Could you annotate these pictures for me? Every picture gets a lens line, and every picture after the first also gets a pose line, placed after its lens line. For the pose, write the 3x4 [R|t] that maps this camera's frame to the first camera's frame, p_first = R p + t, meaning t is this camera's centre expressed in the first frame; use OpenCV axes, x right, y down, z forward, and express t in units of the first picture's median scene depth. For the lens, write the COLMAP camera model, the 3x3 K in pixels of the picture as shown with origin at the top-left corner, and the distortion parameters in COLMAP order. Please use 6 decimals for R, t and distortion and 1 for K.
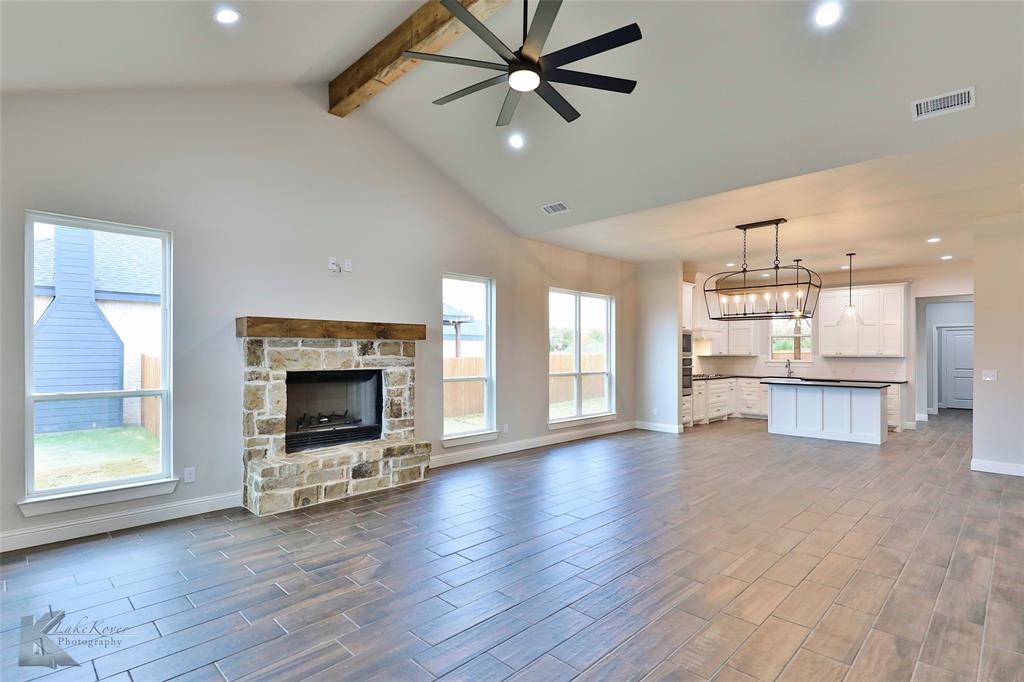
lens RADIAL K [[499.2, 0, 514.0], [0, 499.2, 348.7], [0, 0, 1]] dist [-0.000099, -0.000412]
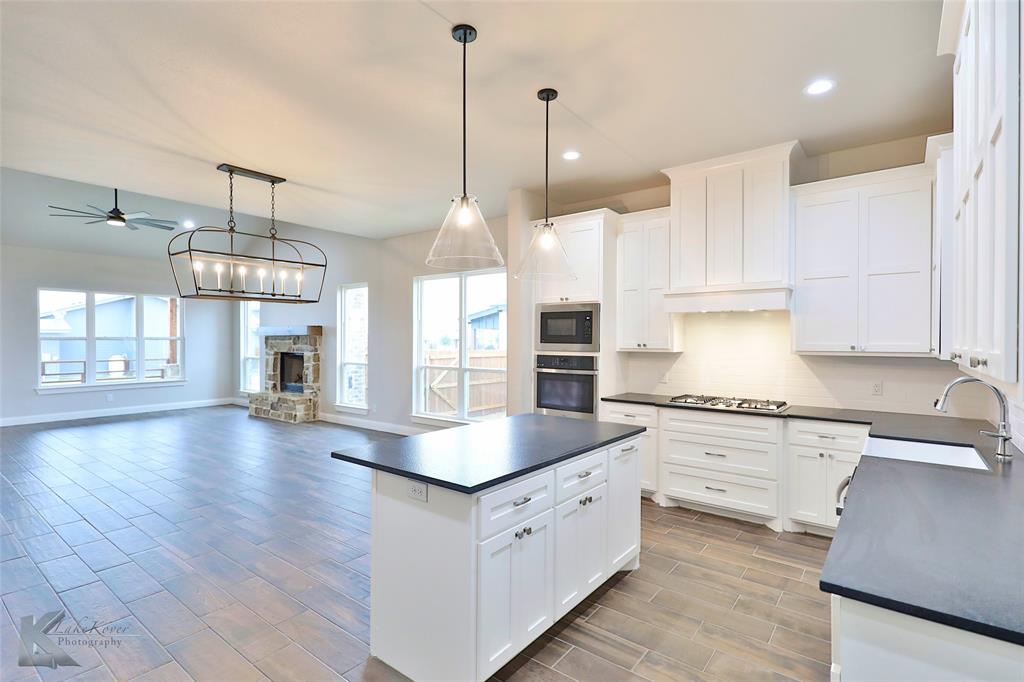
lens RADIAL K [[493.0, 0, 511.0], [0, 493.0, 339.7], [0, 0, 1]] dist [0.012778, -0.000569]
pose [[0.117474, -0.002523, -0.993073, 1.478359], [0.007095, 0.999973, -0.001701, 0.004197], [0.993051, -0.006846, 0.117489, 1.502098]]
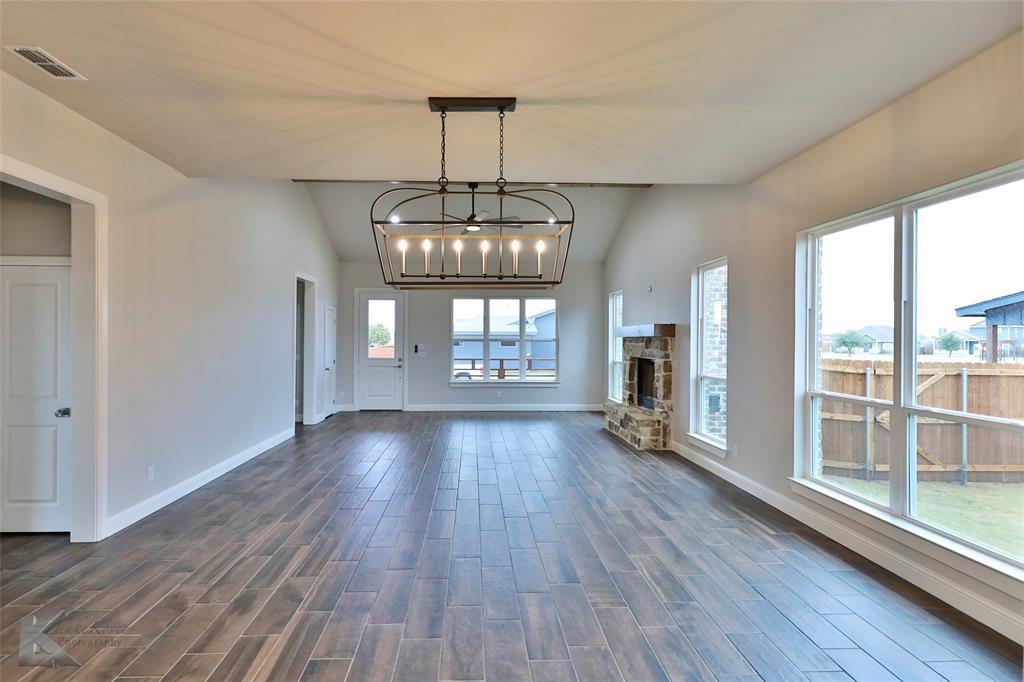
lens RADIAL K [[499.0, 0, 484.4], [0, 499.0, 338.6], [0, 0, 1]] dist [0.012652, -0.000234]
pose [[-0.691225, -0.007126, -0.722605, 0.993263], [-0.002024, 0.999967, -0.007925, -0.002237], [0.722637, -0.004015, -0.691216, 1.583497]]
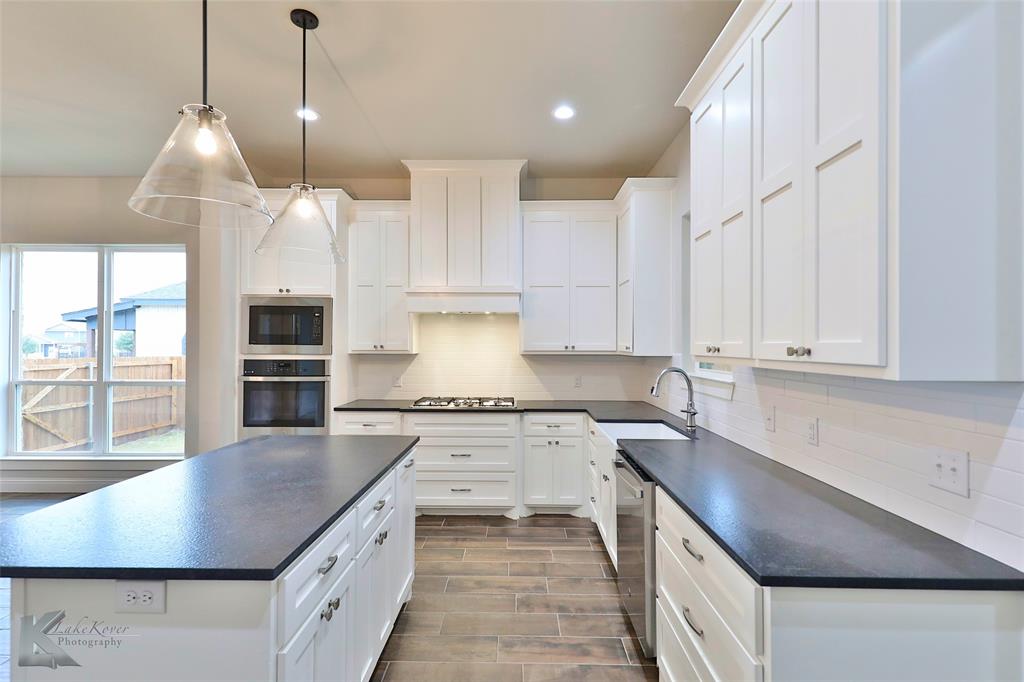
lens RADIAL K [[486.0, 0, 512.0], [0, 486.0, 341.0], [0, 0, 1]] dist [0.013685, -0.000250]
pose [[0.694095, -0.008414, -0.719835, 1.355690], [0.006862, 0.999964, -0.005072, 0.010545], [0.719851, -0.001419, 0.694127, 1.441907]]
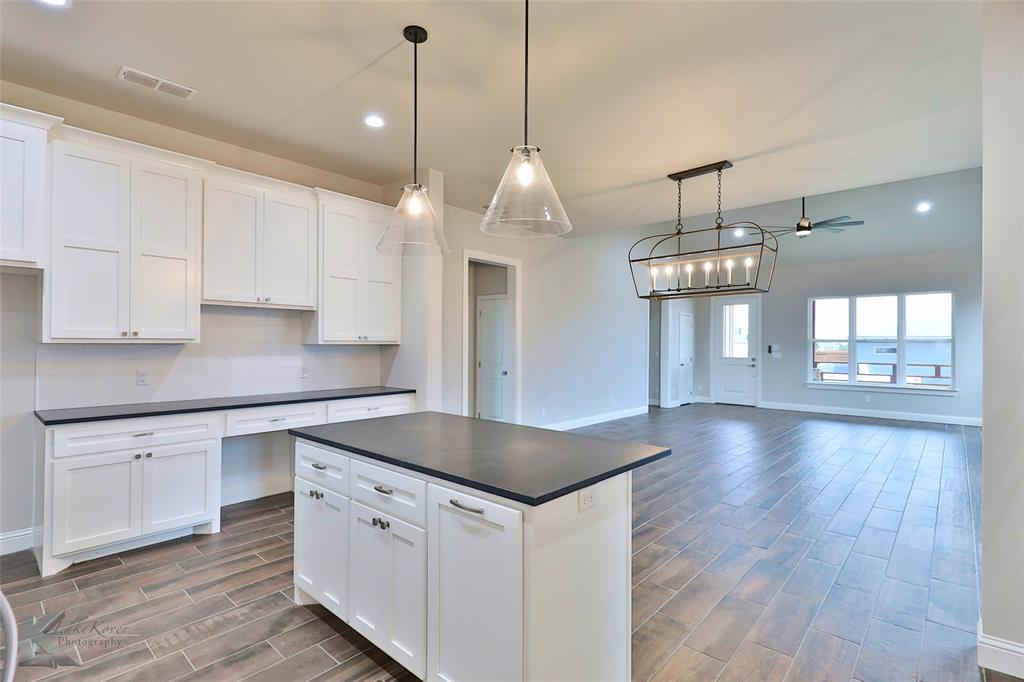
lens RADIAL K [[486.0, 0, 512.0], [0, 486.0, 341.0], [0, 0, 1]] dist [0.013685, -0.000250]
pose [[-0.998646, -0.011951, -0.050626, 0.940218], [-0.011269, 0.999842, -0.013733, 0.026625], [0.050782, -0.013144, -0.998623, 1.995218]]
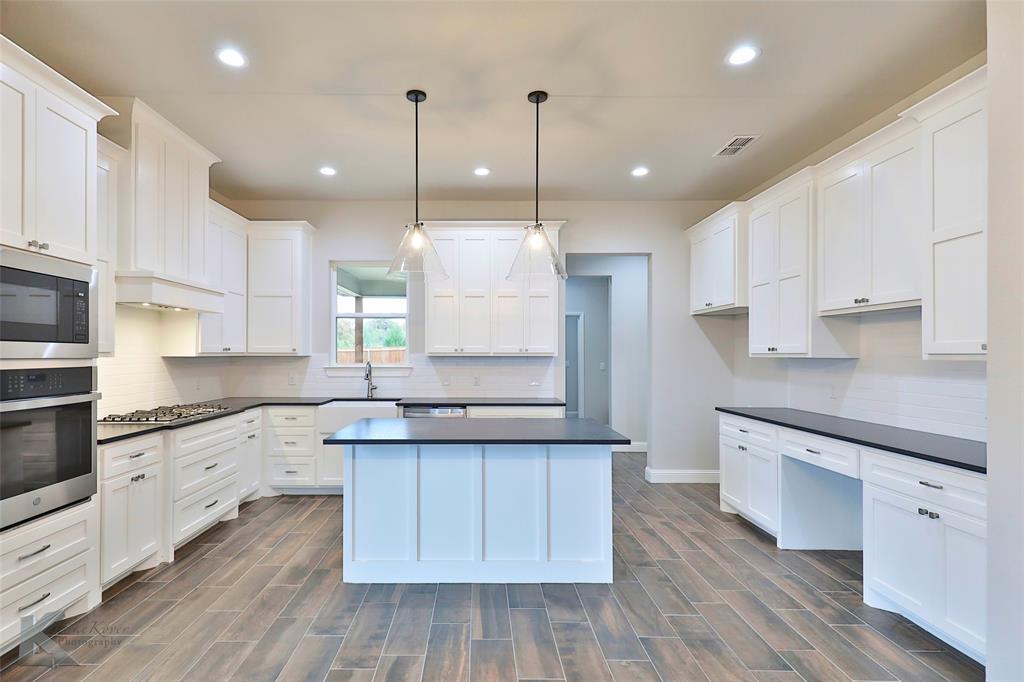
lens RADIAL K [[517.6, 0, 474.7], [0, 517.6, 347.8], [0, 0, 1]] dist [0.001011, 0.000096]
pose [[0.713924, 0.002492, 0.700219, 0.537230], [-0.002973, 0.999995, -0.000528, 0.014223], [-0.700217, -0.001705, 0.713928, 1.132882]]
